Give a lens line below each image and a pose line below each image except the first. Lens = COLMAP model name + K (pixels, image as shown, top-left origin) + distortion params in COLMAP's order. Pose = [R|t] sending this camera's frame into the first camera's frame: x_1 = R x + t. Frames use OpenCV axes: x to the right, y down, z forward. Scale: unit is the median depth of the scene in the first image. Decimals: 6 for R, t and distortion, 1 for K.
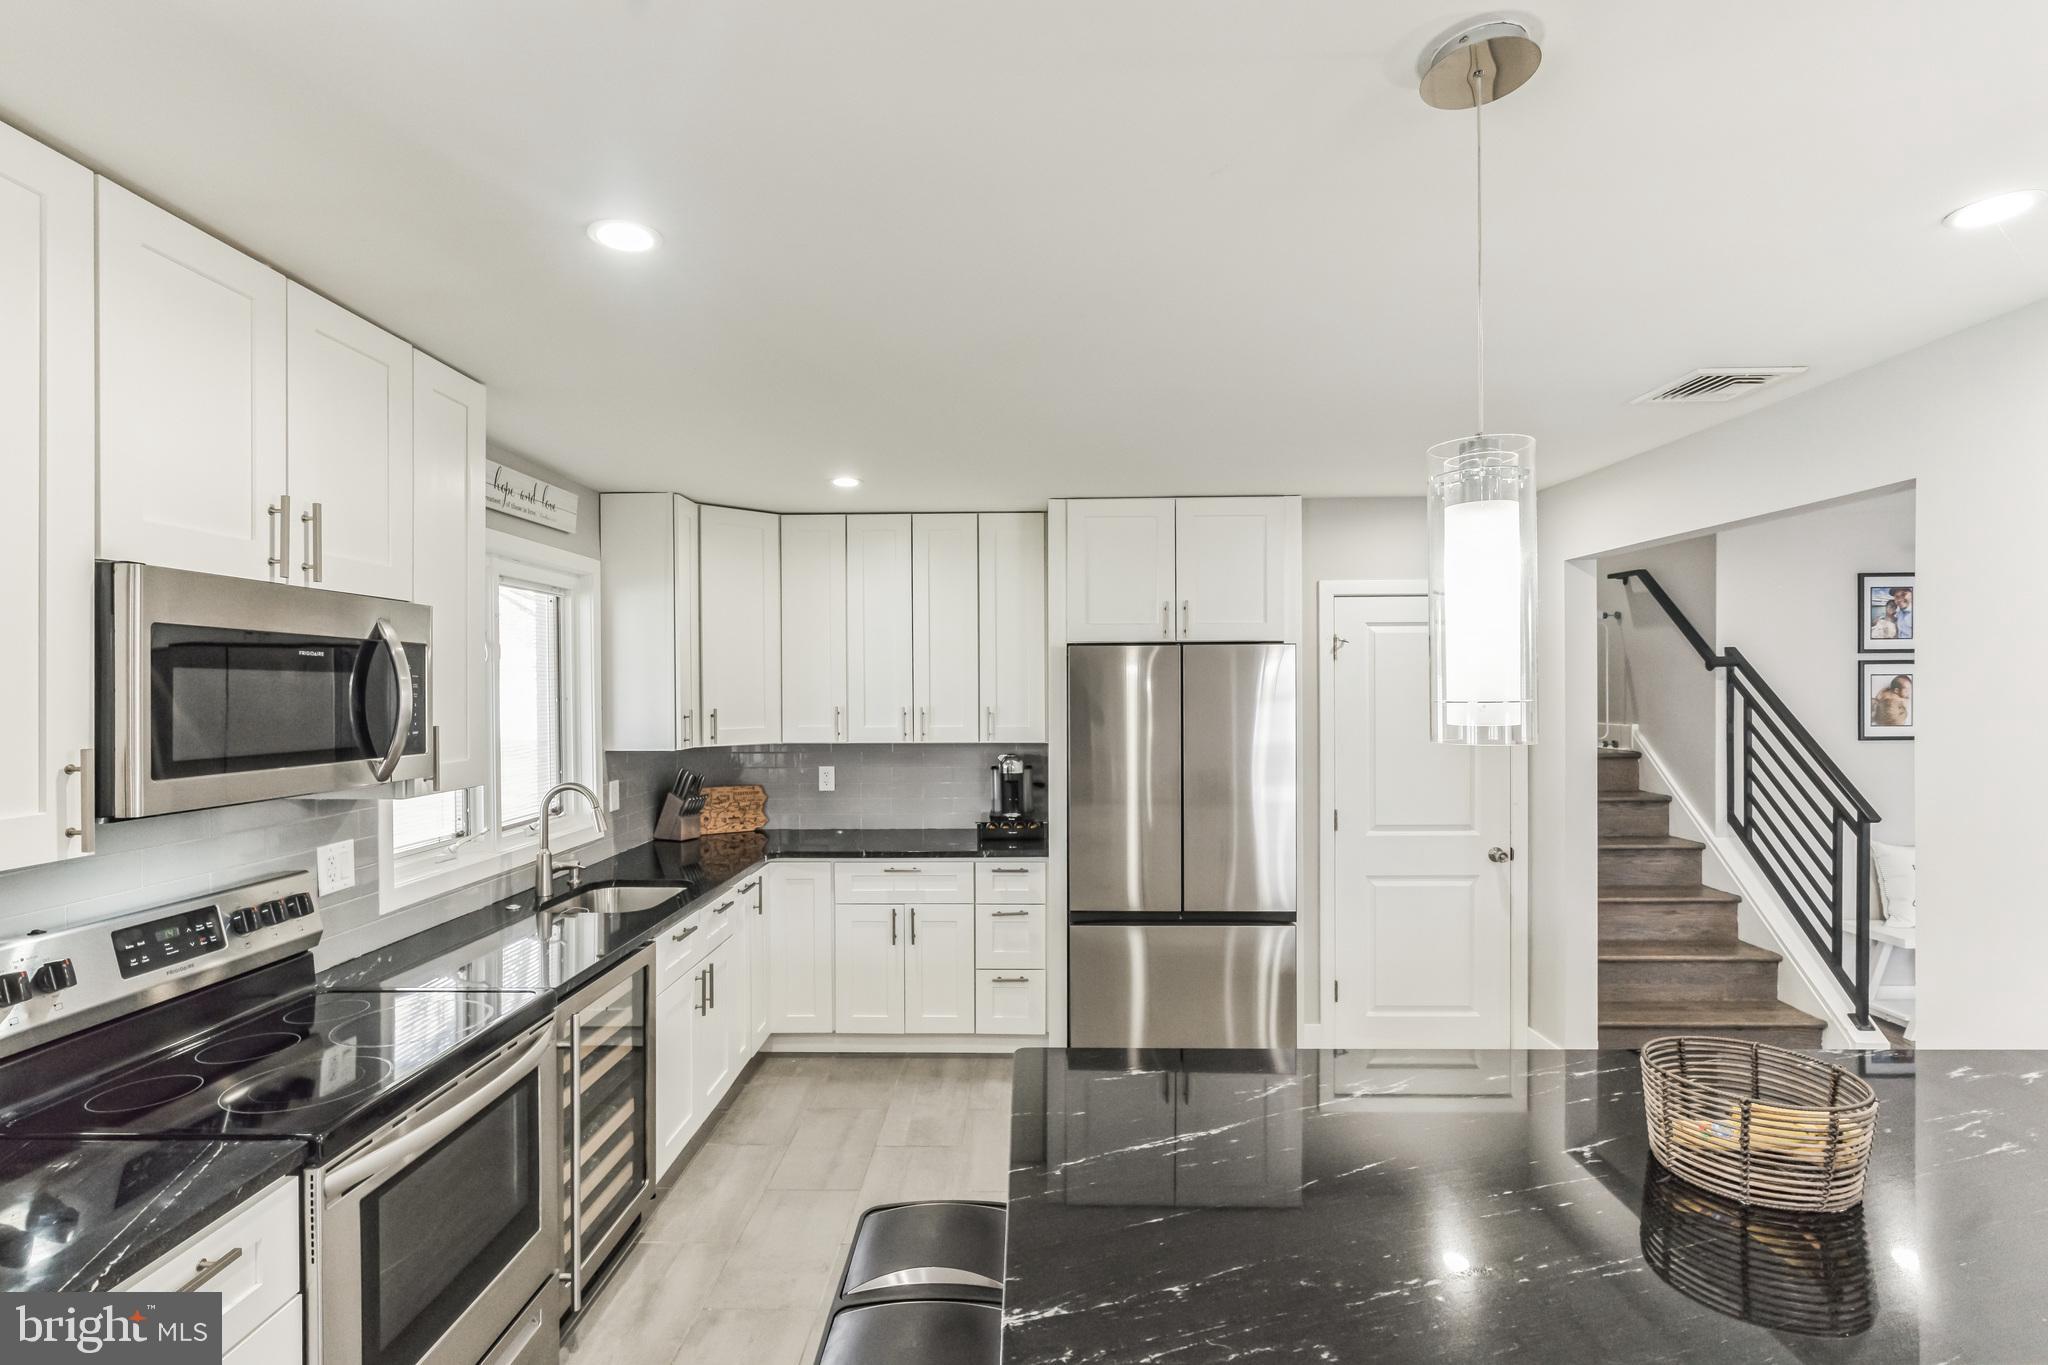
lens RADIAL K [[962.7, 0, 1007.1], [0, 962.7, 690.9], [0, 0, 1]] dist [-0.002340, 0.000486]
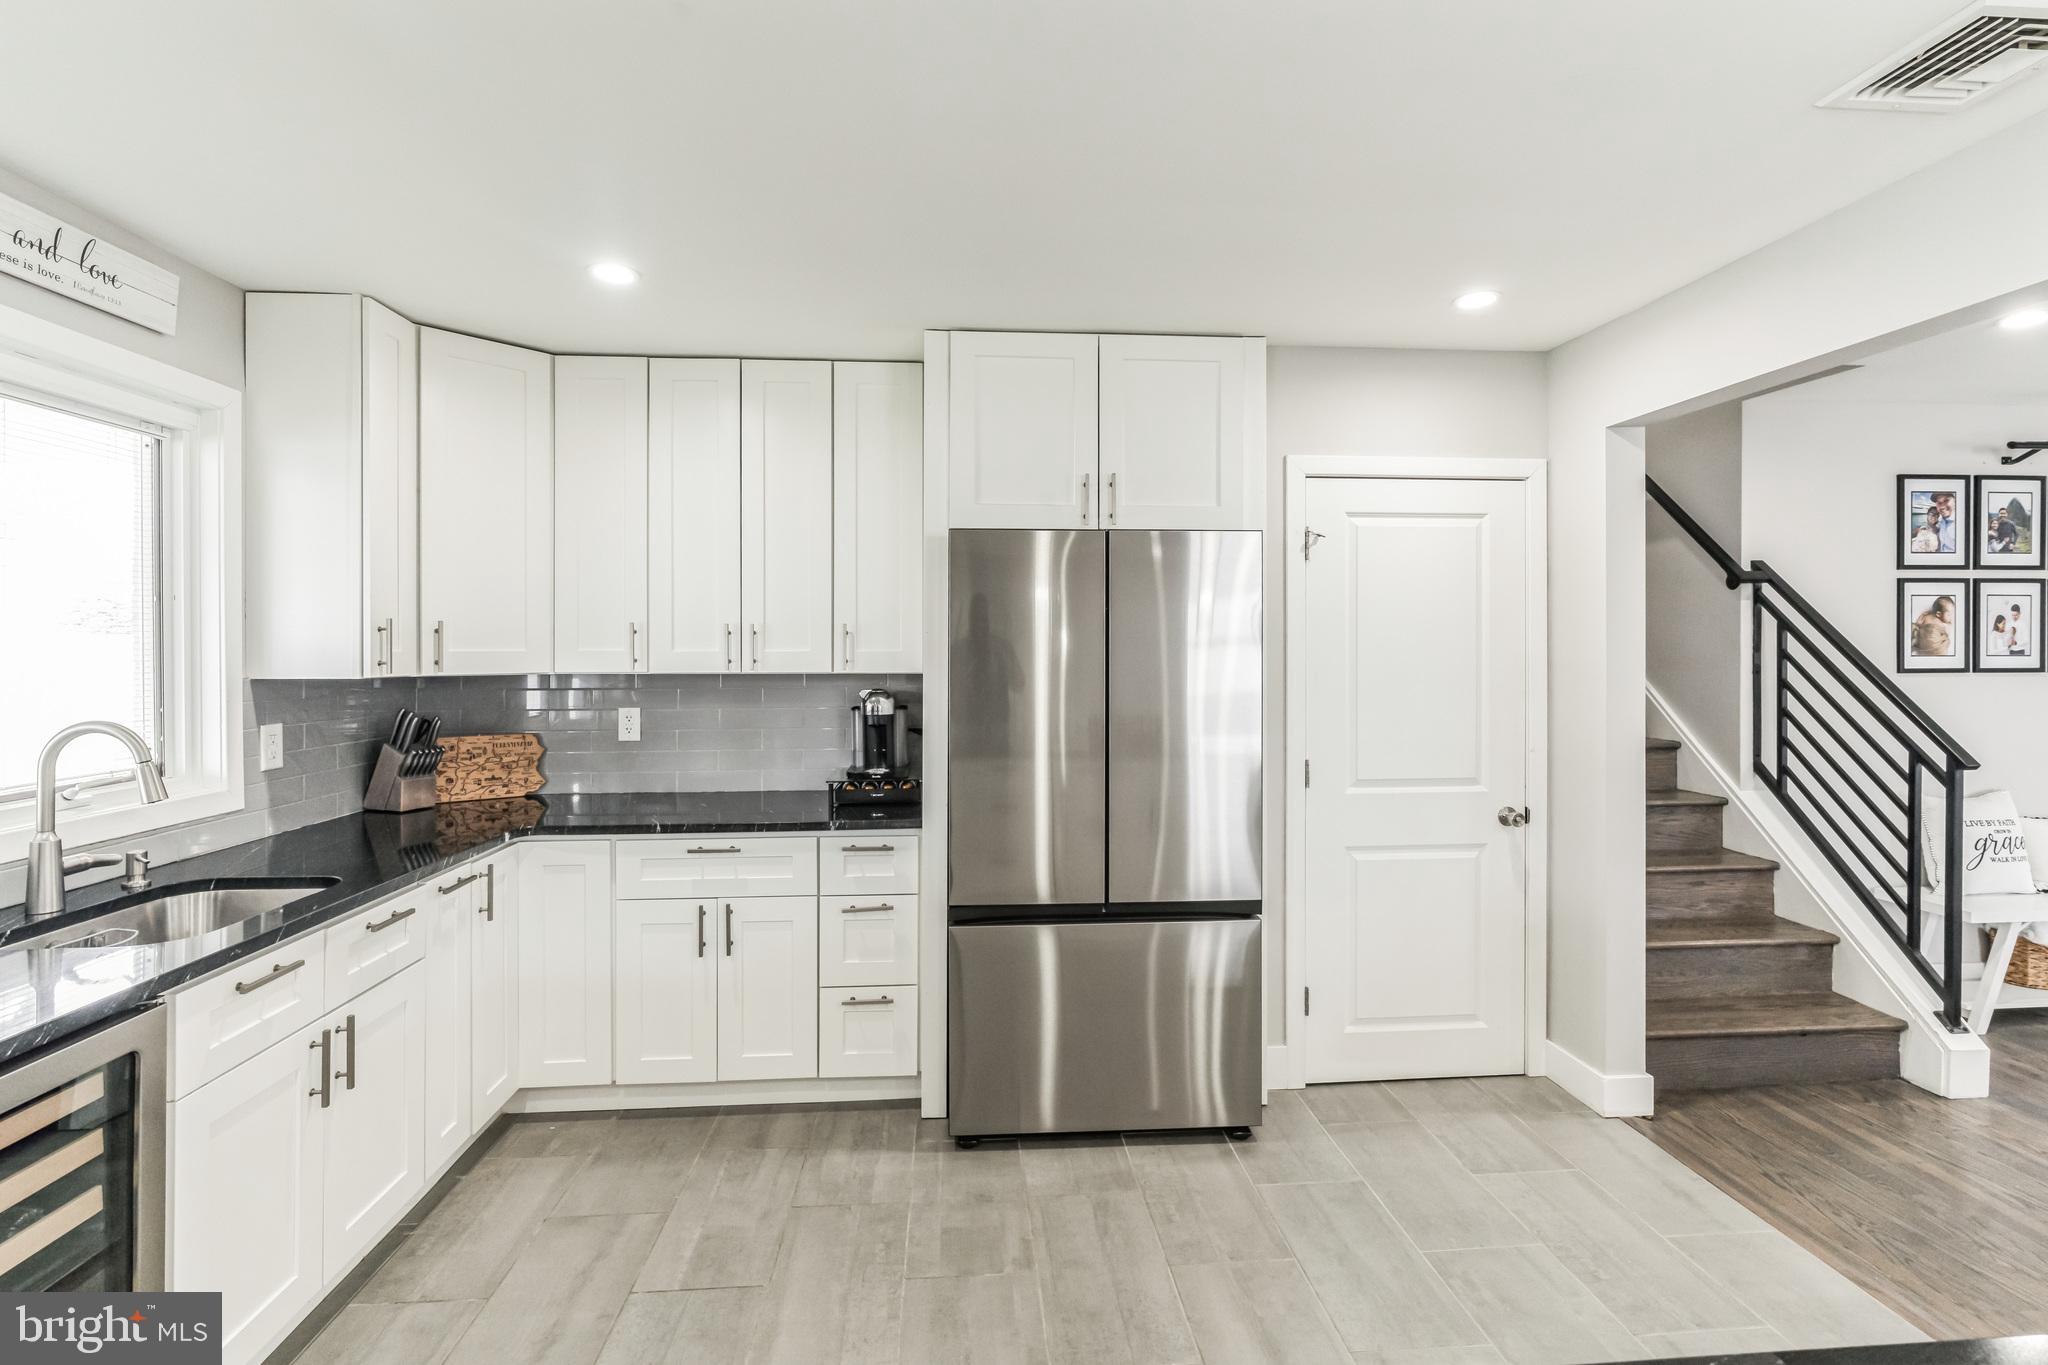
lens RADIAL K [[949.6, 0, 1021.5], [0, 949.6, 648.6], [0, 0, 1]] dist [-0.012072, 0.006738]
pose [[0.994896, 0.004010, 0.100828, 0.043136], [-0.003615, 0.999985, -0.004092, 0.039392], [-0.100843, 0.003706, 0.994895, 0.277568]]
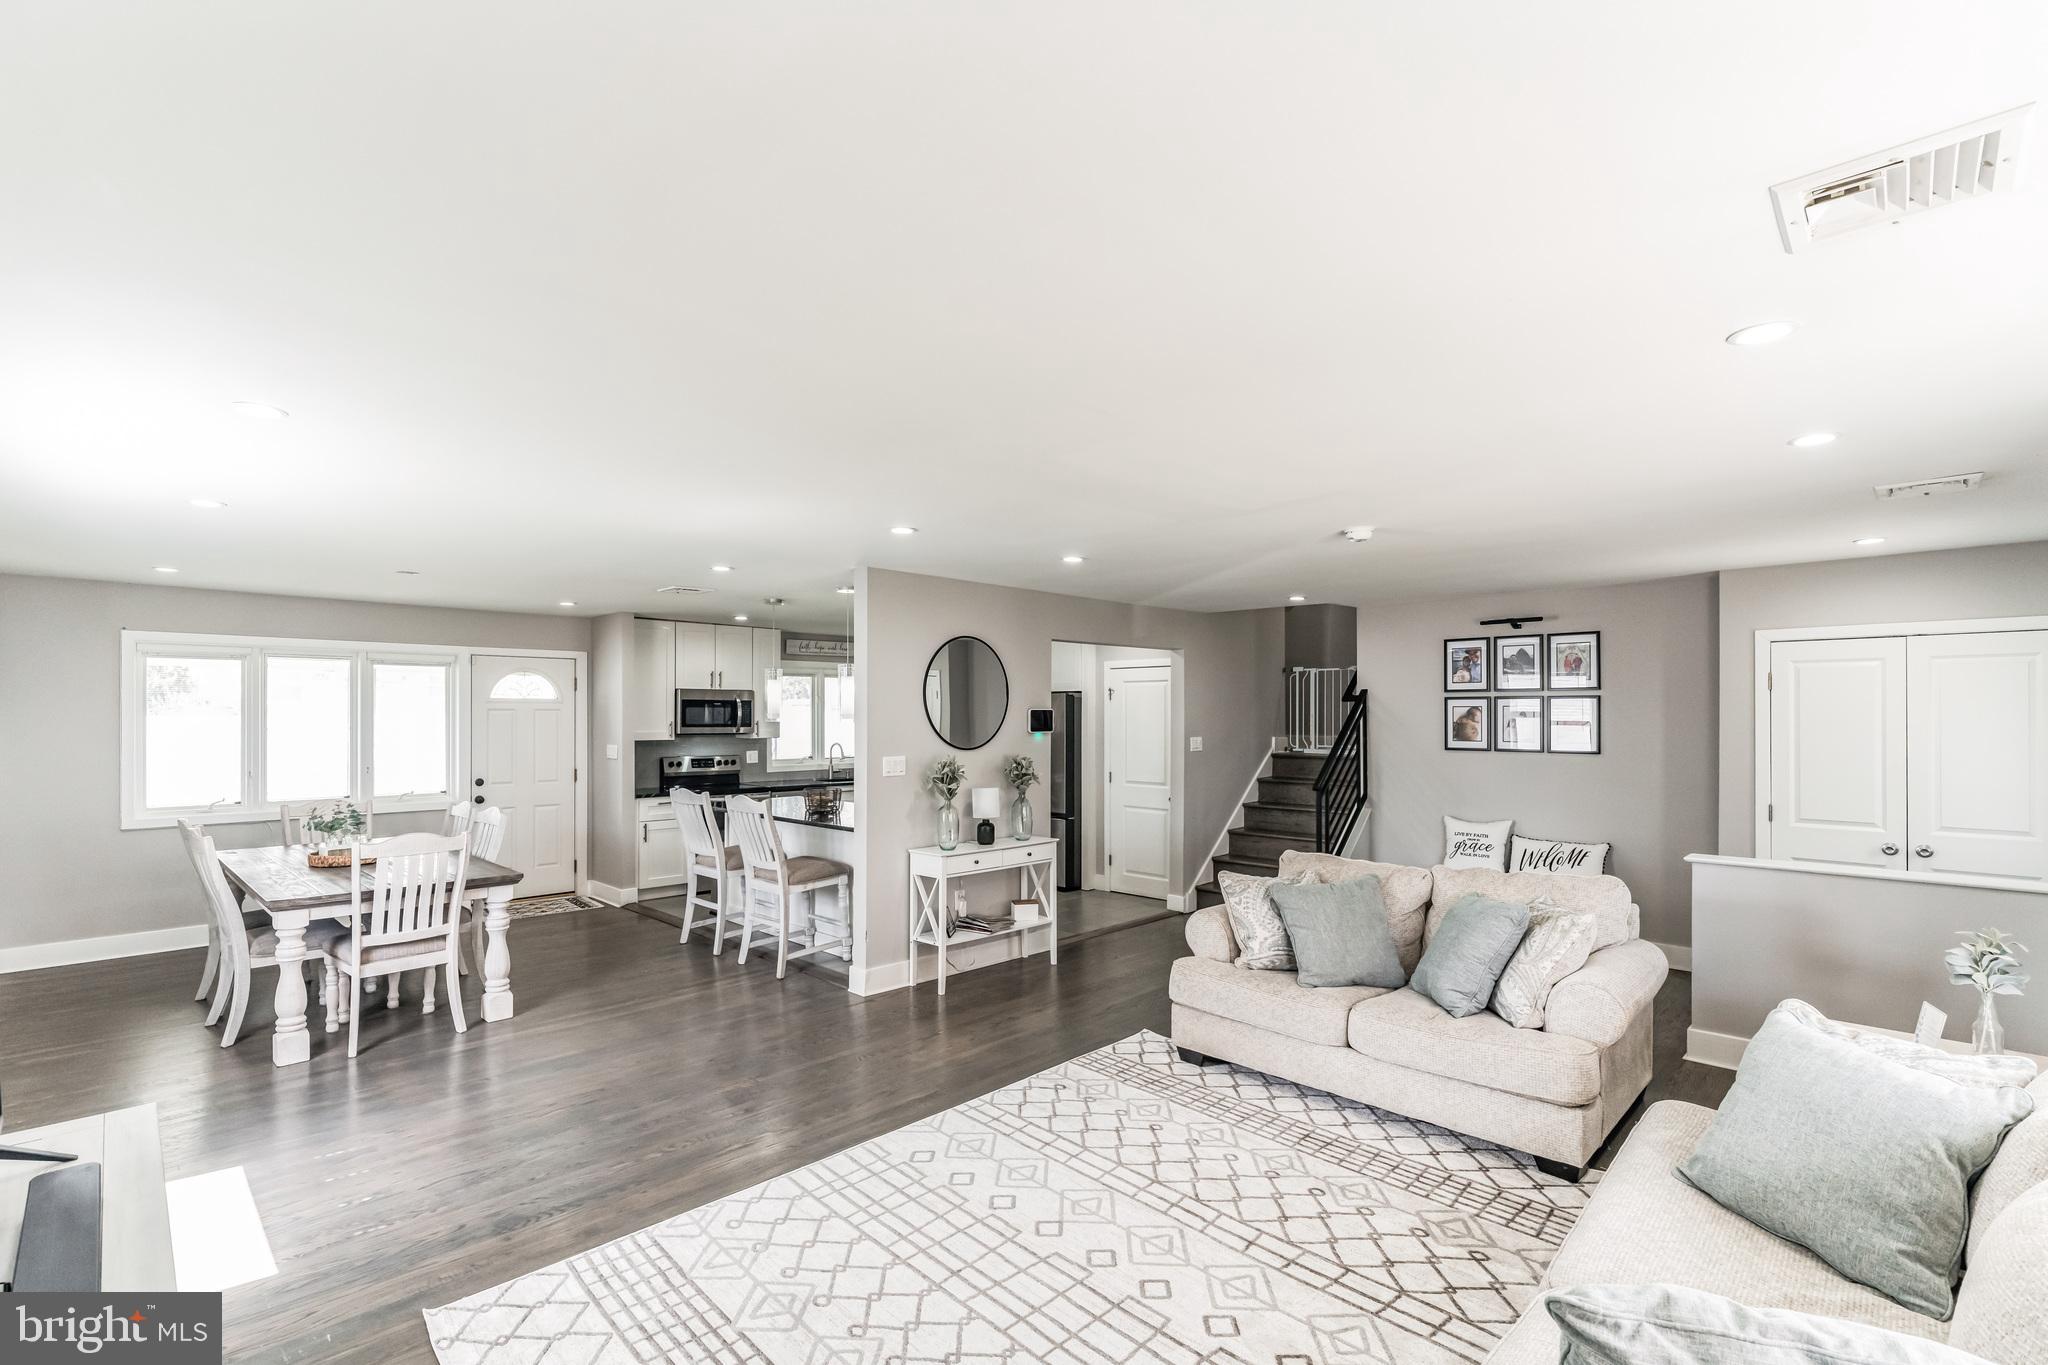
lens RADIAL K [[932.0, 0, 1014.8], [0, 932.0, 707.7], [0, 0, 1]] dist [-0.001432, 0.000108]
pose [[0.722785, 0.002058, -0.691070, 1.534523], [-0.006886, 0.999967, -0.004224, -0.004691], [0.691039, 0.007812, 0.722776, -0.571698]]
